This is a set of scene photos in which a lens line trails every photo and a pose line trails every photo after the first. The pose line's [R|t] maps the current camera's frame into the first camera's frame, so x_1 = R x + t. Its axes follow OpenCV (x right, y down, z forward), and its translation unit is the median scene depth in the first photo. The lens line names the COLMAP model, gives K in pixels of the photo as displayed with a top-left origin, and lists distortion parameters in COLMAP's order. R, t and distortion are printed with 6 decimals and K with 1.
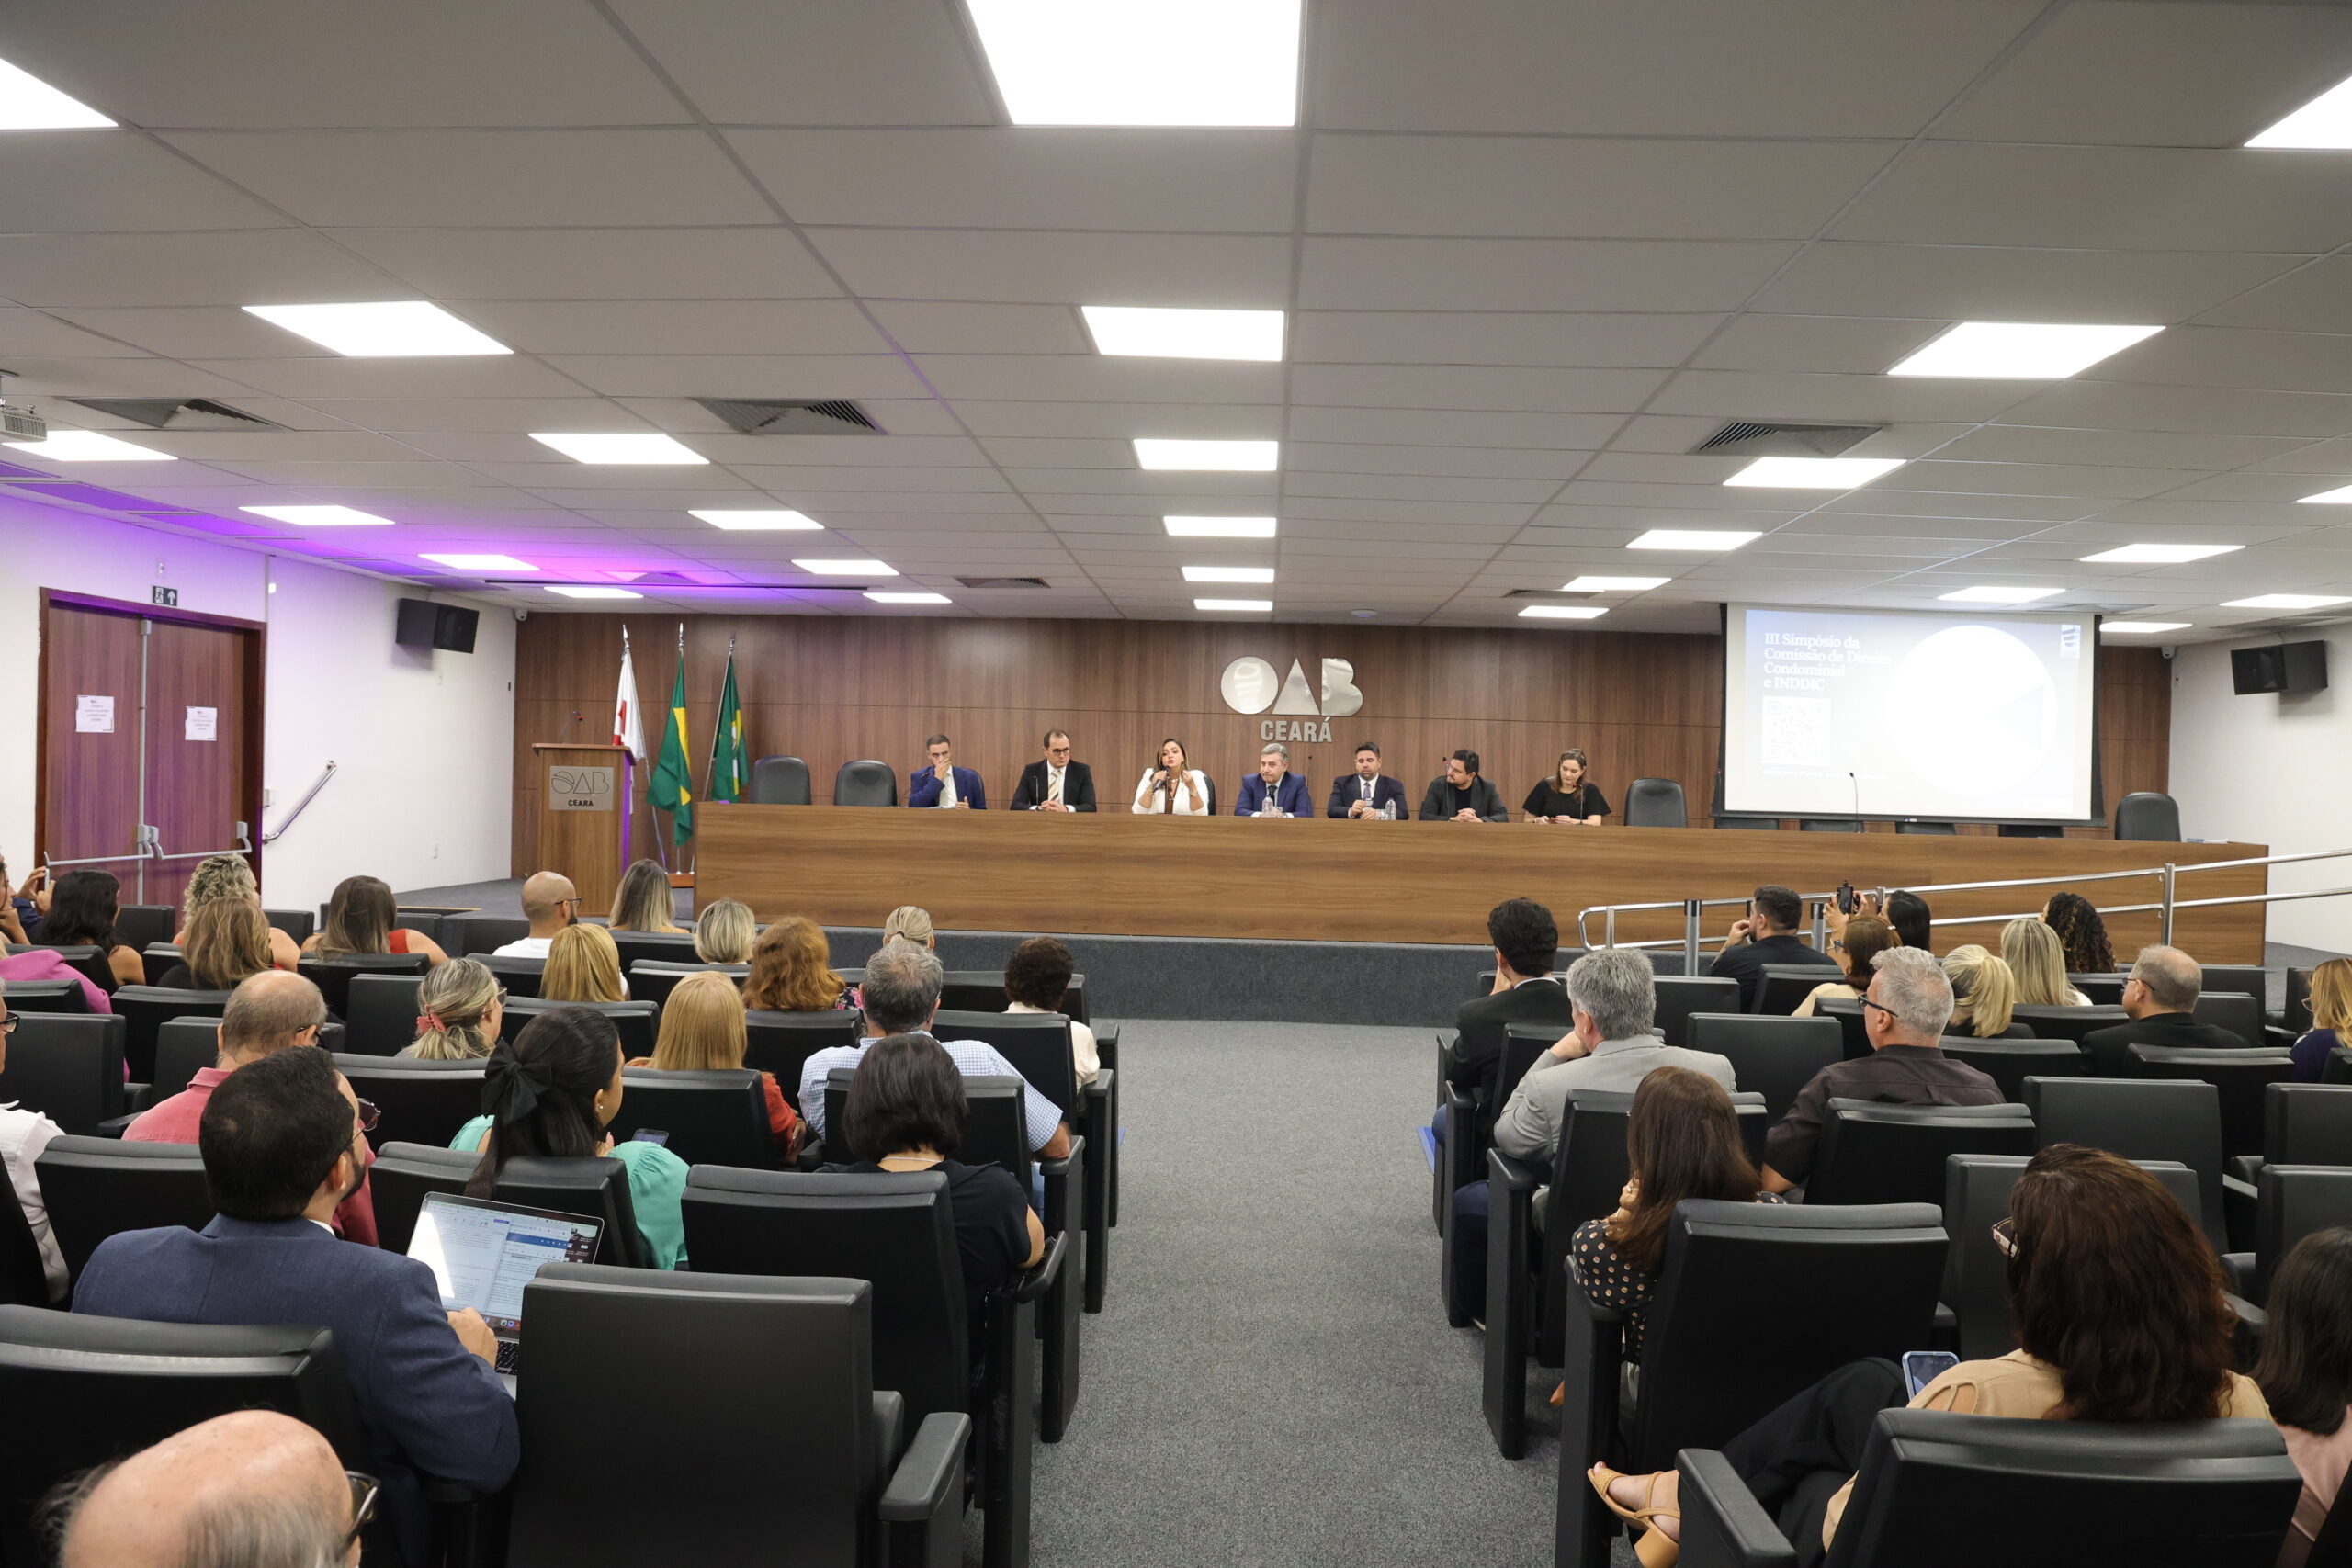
lens RADIAL K [[1623.5, 0, 1186.1], [0, 1623.5, 787.1], [0, 0, 1]] dist [-0.072476, 0.031749]
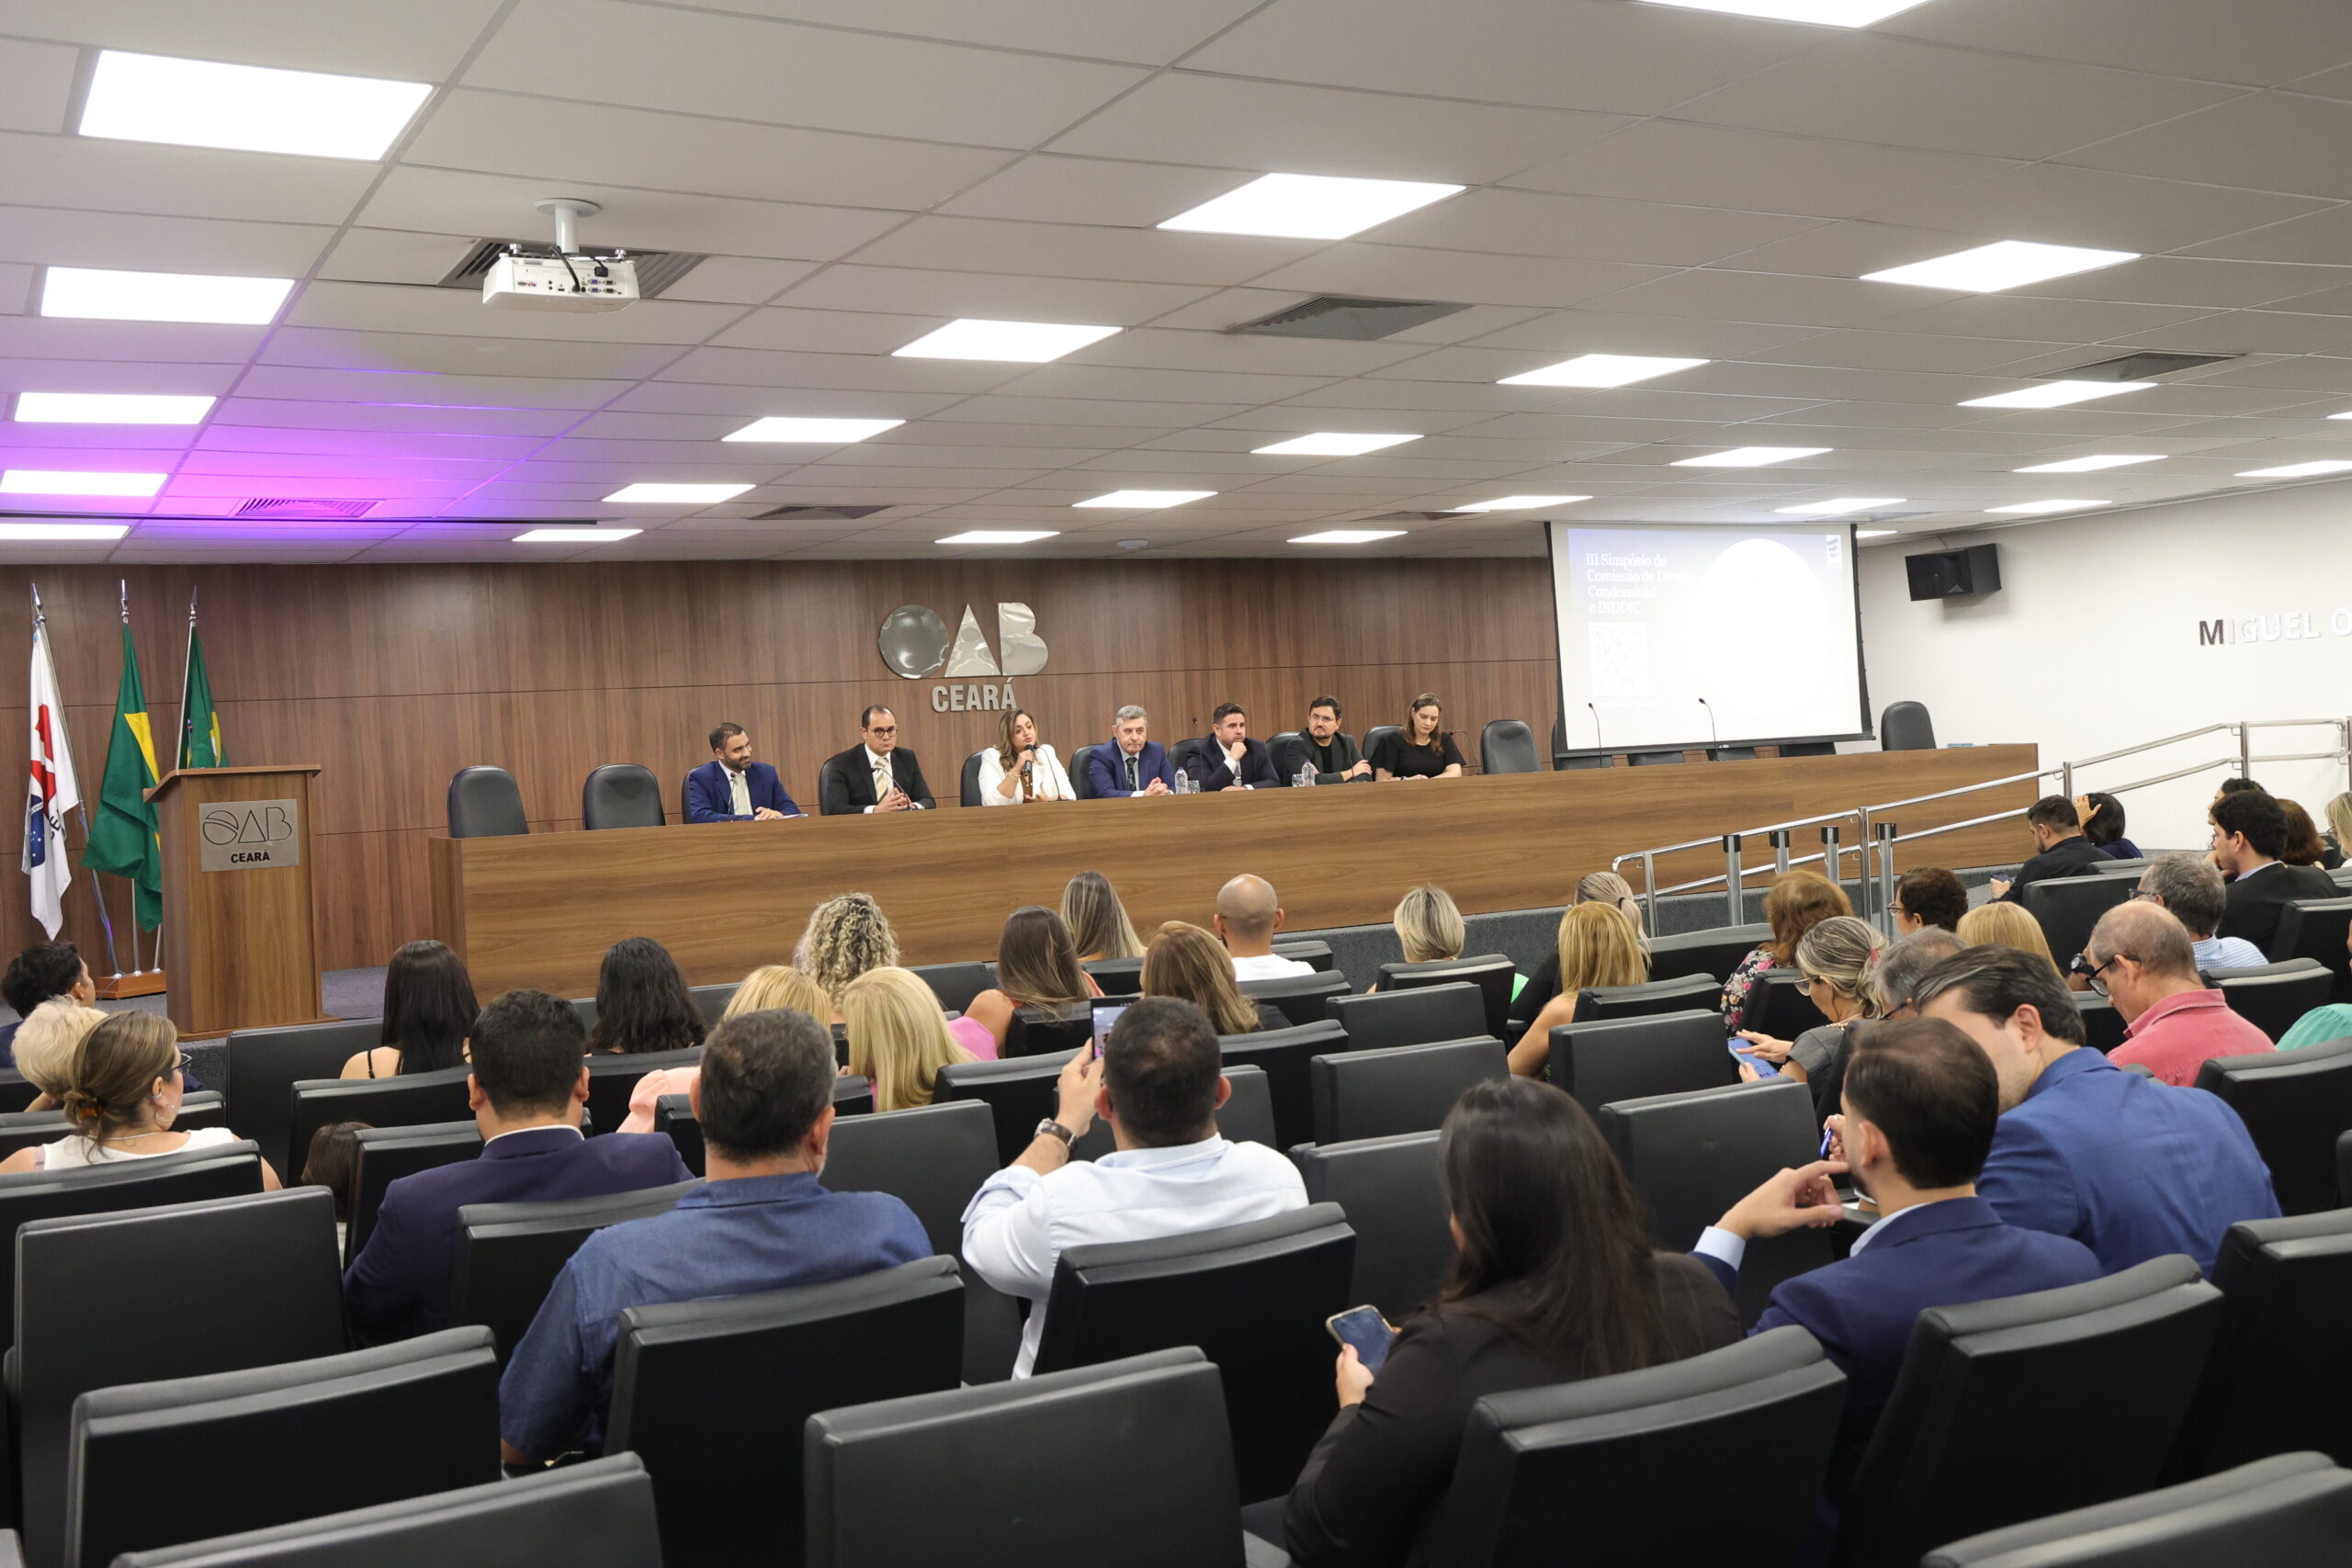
lens RADIAL K [[2310.0, 0, 1162.9], [0, 2310.0, 801.6], [0, 0, 1]] dist [0.036484, 0.000000]
pose [[0.854687, -0.080023, 0.512939, -0.524663], [0.076279, 0.996682, 0.028391, -0.010958], [-0.513509, 0.014861, 0.857955, 0.000119]]
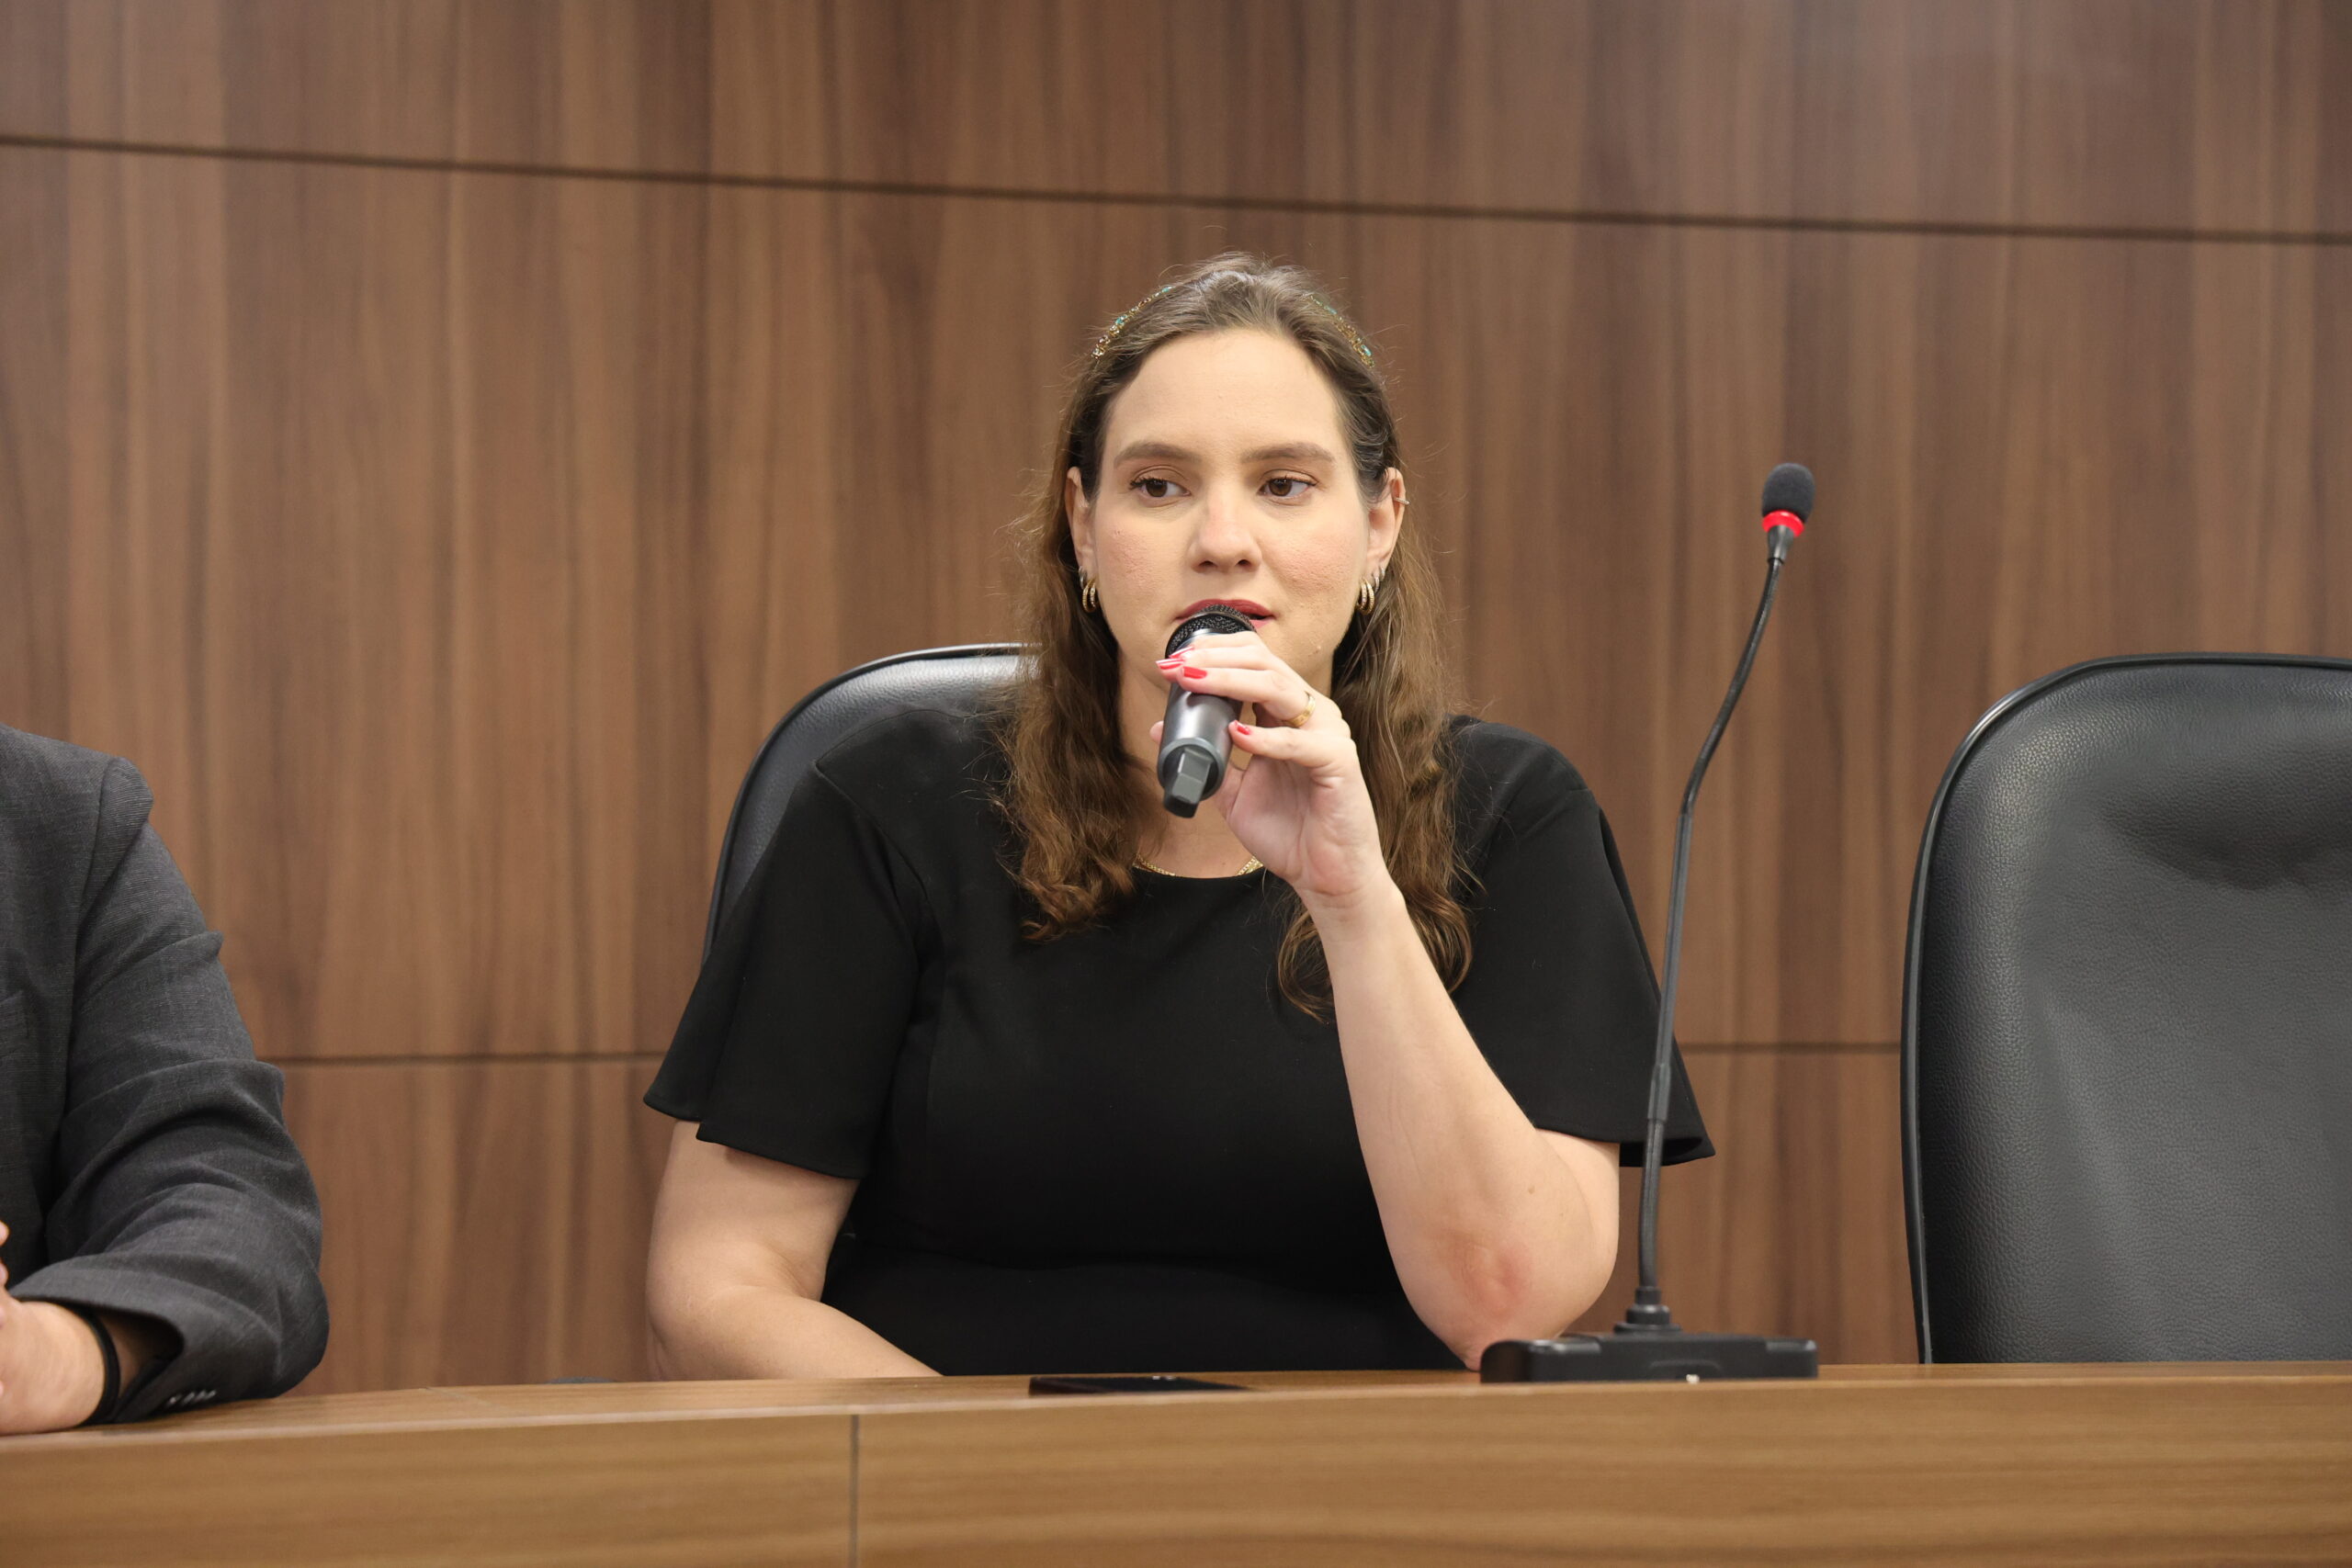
lens RADIAL K [[6547.9, 0, 1185.4], [0, 6547.9, 772.2], [0, 0, 1]] dist [0.725849, 0.000000]
pose [[0.915050, -0.019001, 0.402892, 0.115669], [0.021395, 0.999770, -0.001441, 0.000441], [-0.402772, 0.009939, 0.915246, 0.719263]]
